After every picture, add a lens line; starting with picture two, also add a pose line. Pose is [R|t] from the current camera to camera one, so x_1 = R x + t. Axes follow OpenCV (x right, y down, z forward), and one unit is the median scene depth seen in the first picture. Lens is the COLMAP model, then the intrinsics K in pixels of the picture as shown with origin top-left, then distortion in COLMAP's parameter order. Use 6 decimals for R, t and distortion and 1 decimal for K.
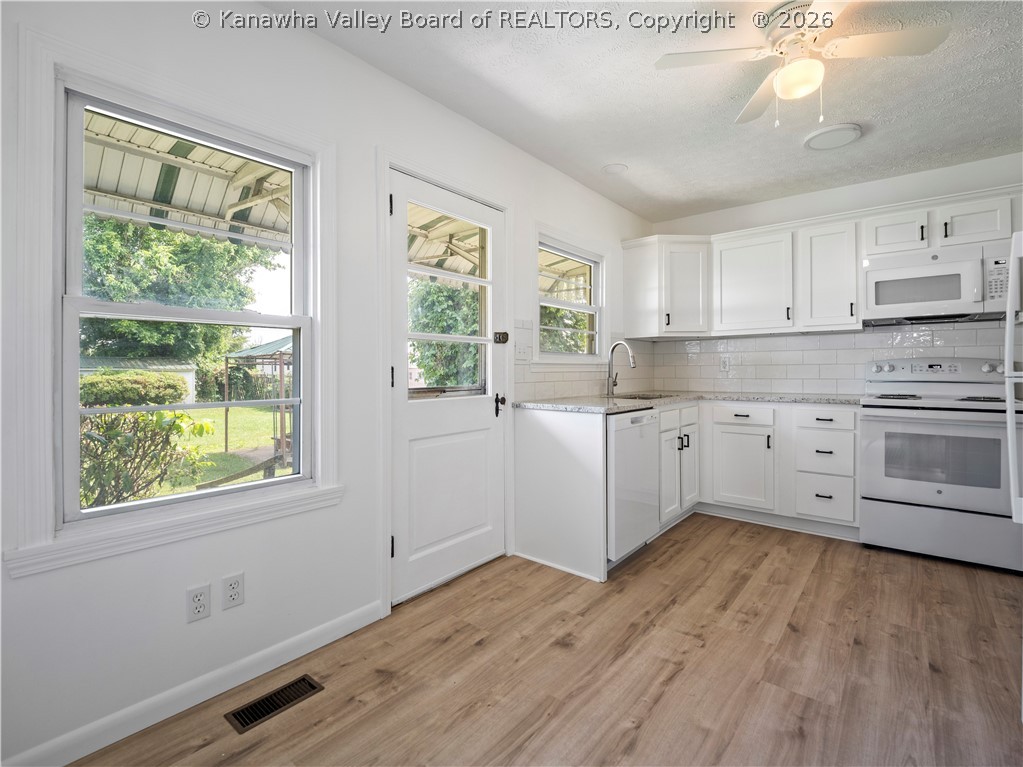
lens RADIAL K [[483.4, 0, 515.6], [0, 483.4, 372.9], [0, 0, 1]] dist [-0.003169, -0.005272]
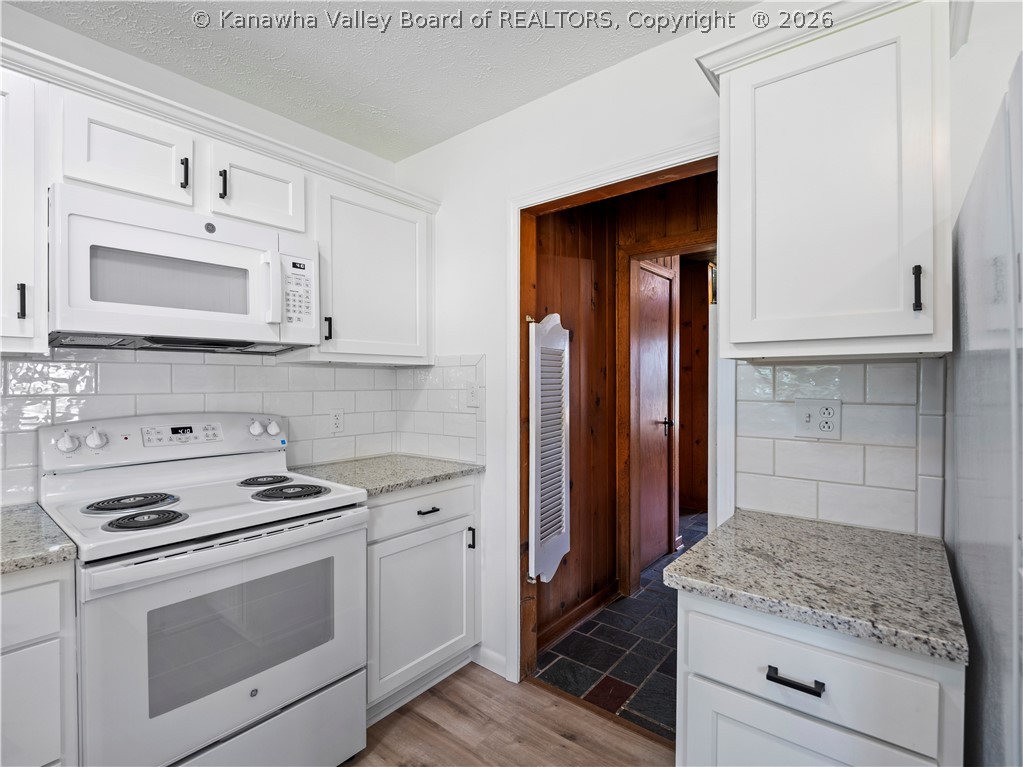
lens RADIAL K [[483.4, 0, 505.2], [0, 483.4, 381.8], [0, 0, 1]] dist [-0.003169, -0.005272]
pose [[0.001726, 0.004379, 0.999989, 0.334741], [0.007073, 0.999965, -0.004391, -0.065362], [-0.999973, 0.007080, 0.001695, 0.650786]]
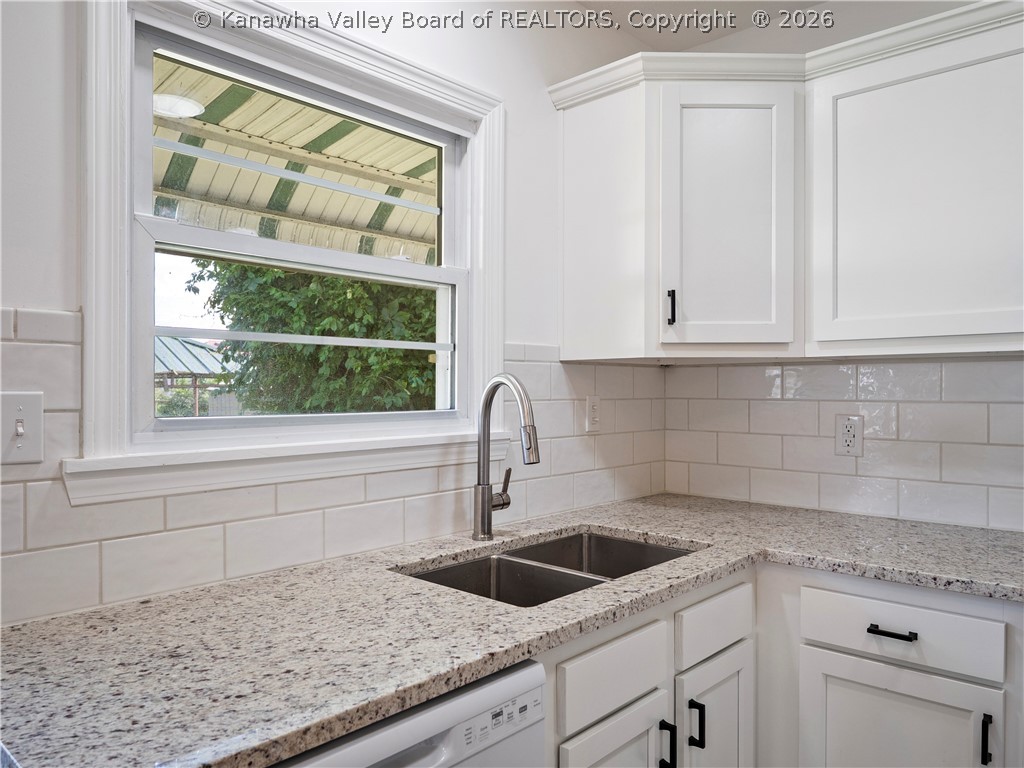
lens RADIAL K [[721.2, 0, 521.9], [0, 721.2, 386.7], [0, 0, 1]] dist [0.021576, -0.005088]
pose [[0.998283, 0.007235, -0.058118, 0.293296], [-0.007412, 0.999969, -0.002824, -0.064638], [0.058096, 0.003250, 0.998306, 0.601076]]
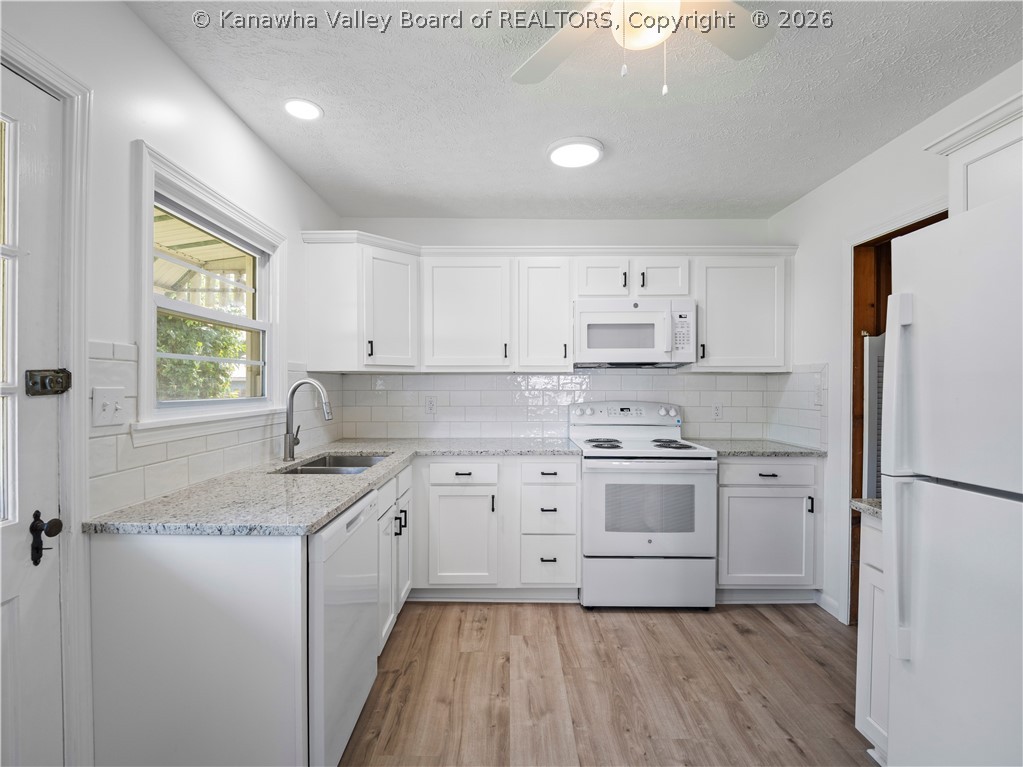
lens RADIAL K [[483.4, 0, 503.6], [0, 483.4, 385.3], [0, 0, 1]] dist [-0.003169, -0.005272]
pose [[0.779646, 0.006167, 0.626191, 0.016045], [-0.003486, 0.999979, -0.005508, -0.061574], [-0.626211, 0.002112, 0.779651, 0.362720]]
